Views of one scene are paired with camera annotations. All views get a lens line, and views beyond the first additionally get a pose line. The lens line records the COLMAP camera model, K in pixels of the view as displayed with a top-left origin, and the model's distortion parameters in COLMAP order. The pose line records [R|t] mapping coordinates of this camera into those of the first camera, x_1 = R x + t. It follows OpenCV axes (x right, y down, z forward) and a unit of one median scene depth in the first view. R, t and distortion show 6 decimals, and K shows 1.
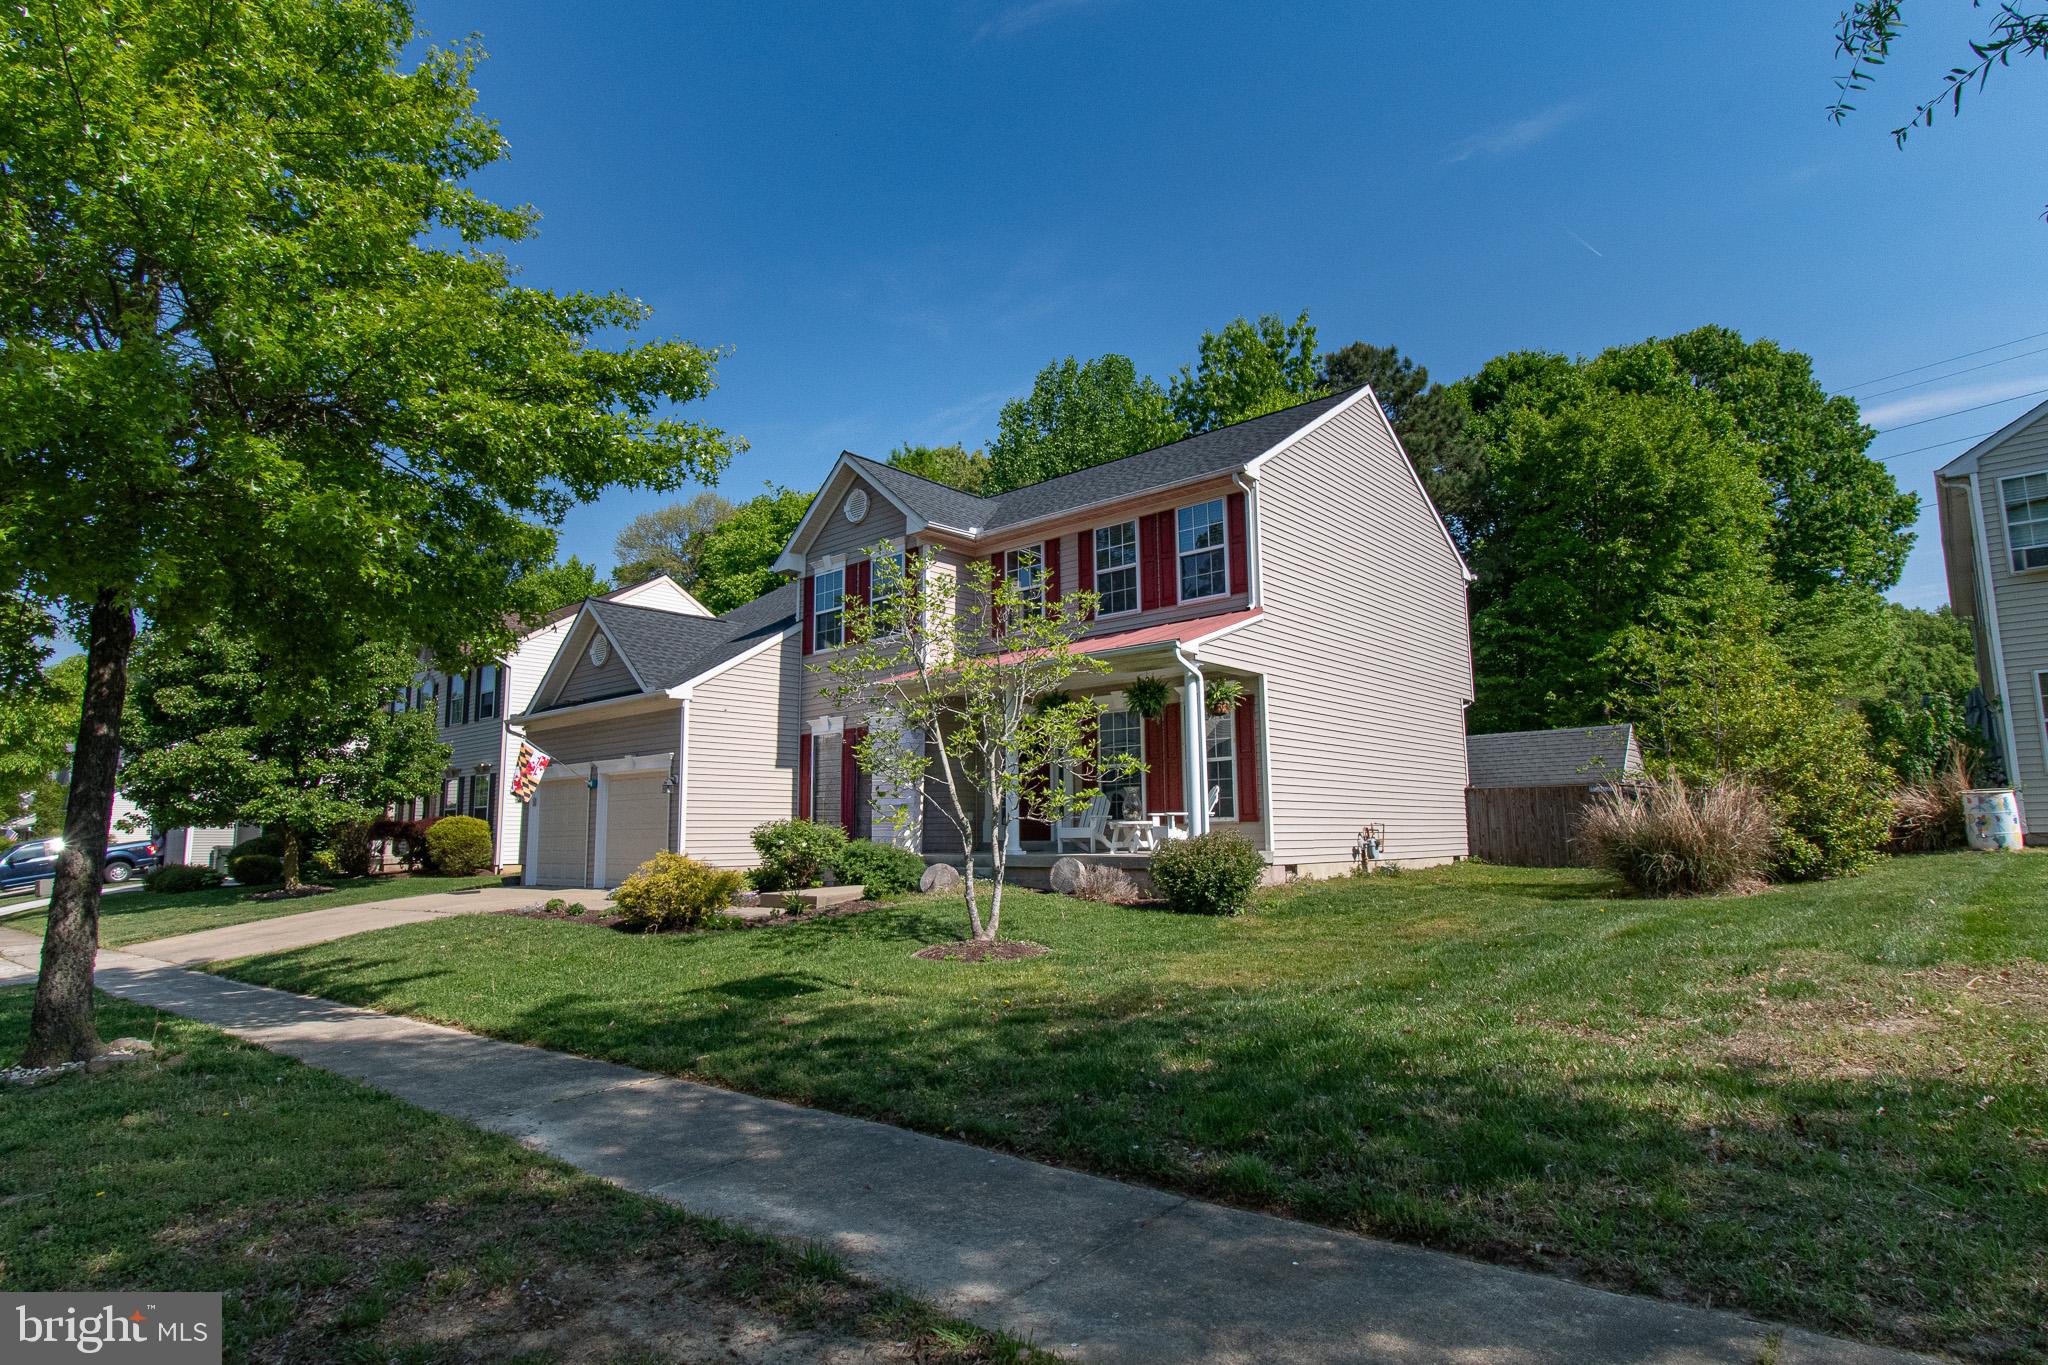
lens RADIAL K [[1086.4, 0, 1025.0], [0, 1086.4, 678.0], [0, 0, 1]] dist [0.017974, -0.000328]
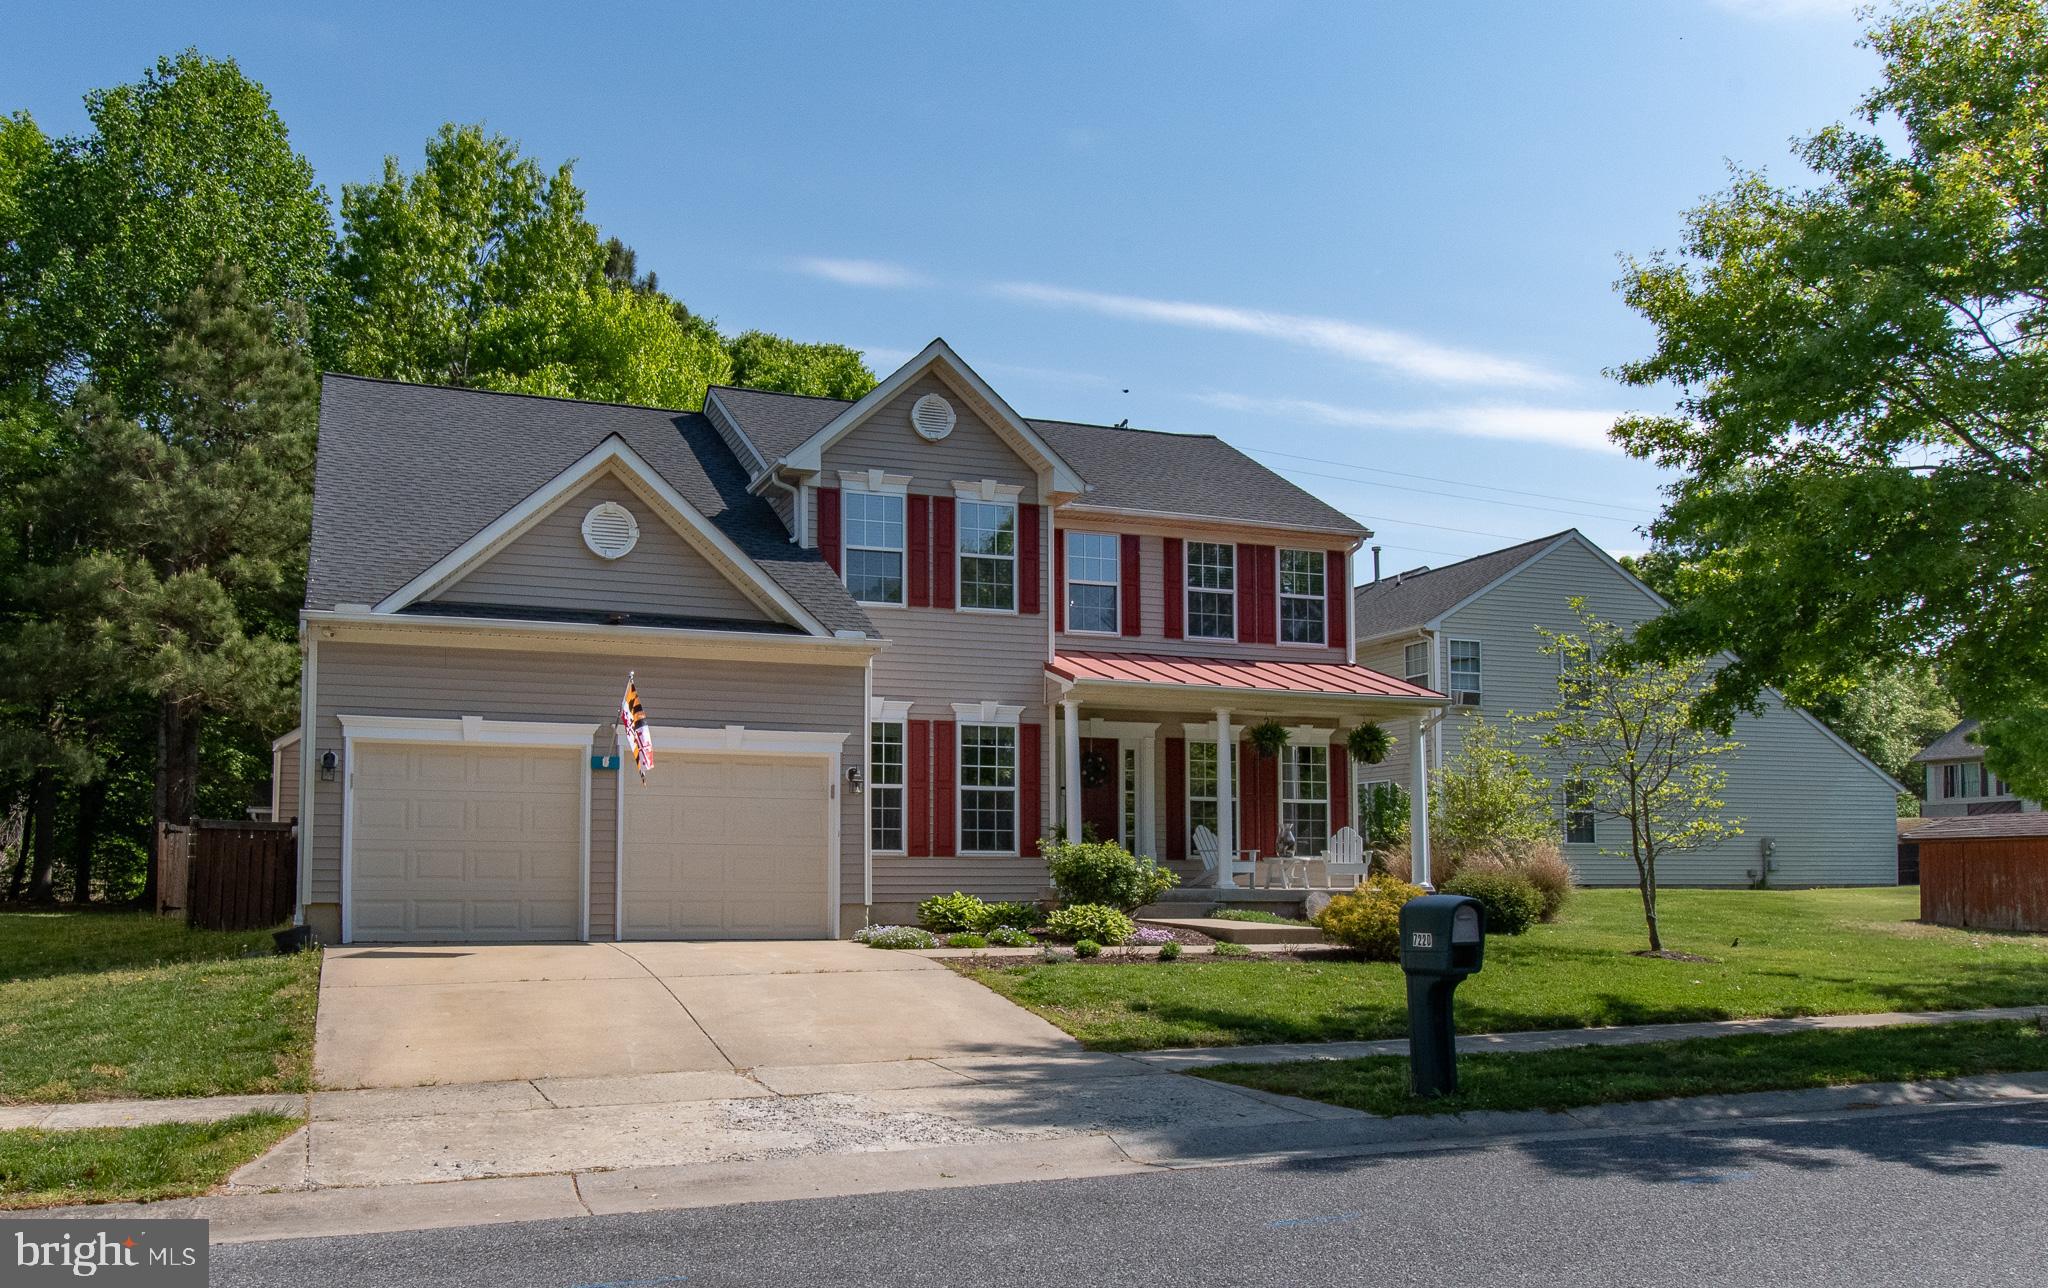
lens RADIAL K [[1596.6, 0, 905.4], [0, 1596.6, 769.2], [0, 0, 1]] dist [0.008942, -0.007592]
pose [[0.488527, 0.074233, 0.869385, -1.143295], [-0.136346, 0.990629, -0.007970, 0.092569], [-0.861830, -0.114644, 0.494071, 0.484600]]
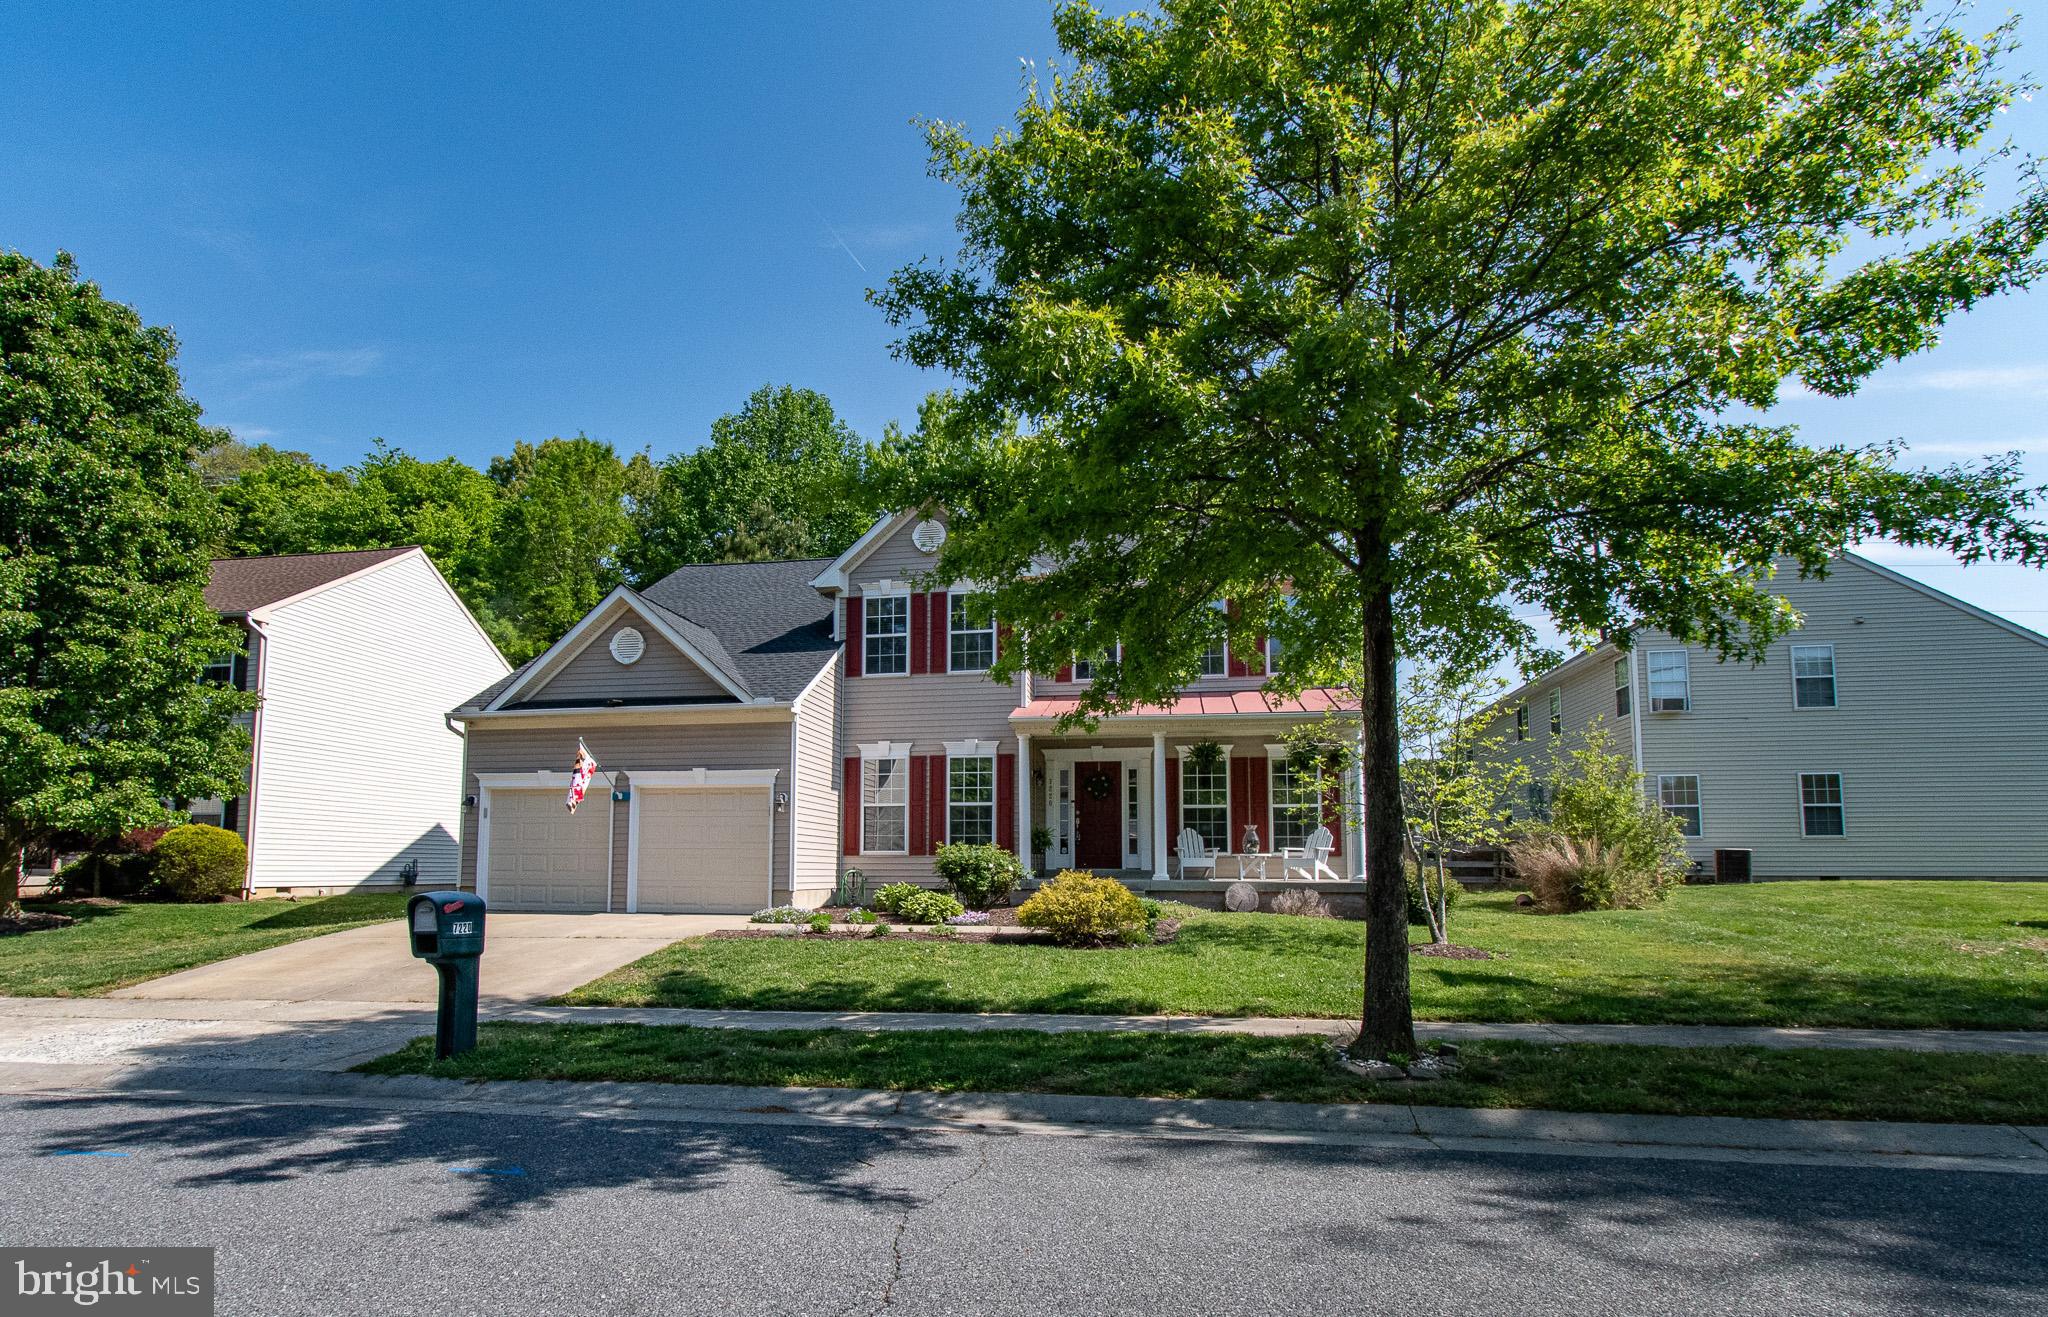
lens RADIAL K [[1055.0, 0, 972.7], [0, 1055.0, 772.4], [0, 0, 1]] dist [-0.003752, 0.001166]
pose [[0.861552, 0.060198, 0.504088, -0.634026], [-0.087667, 0.995669, 0.030932, 0.027857], [-0.500043, -0.070842, 0.863098, 0.127944]]
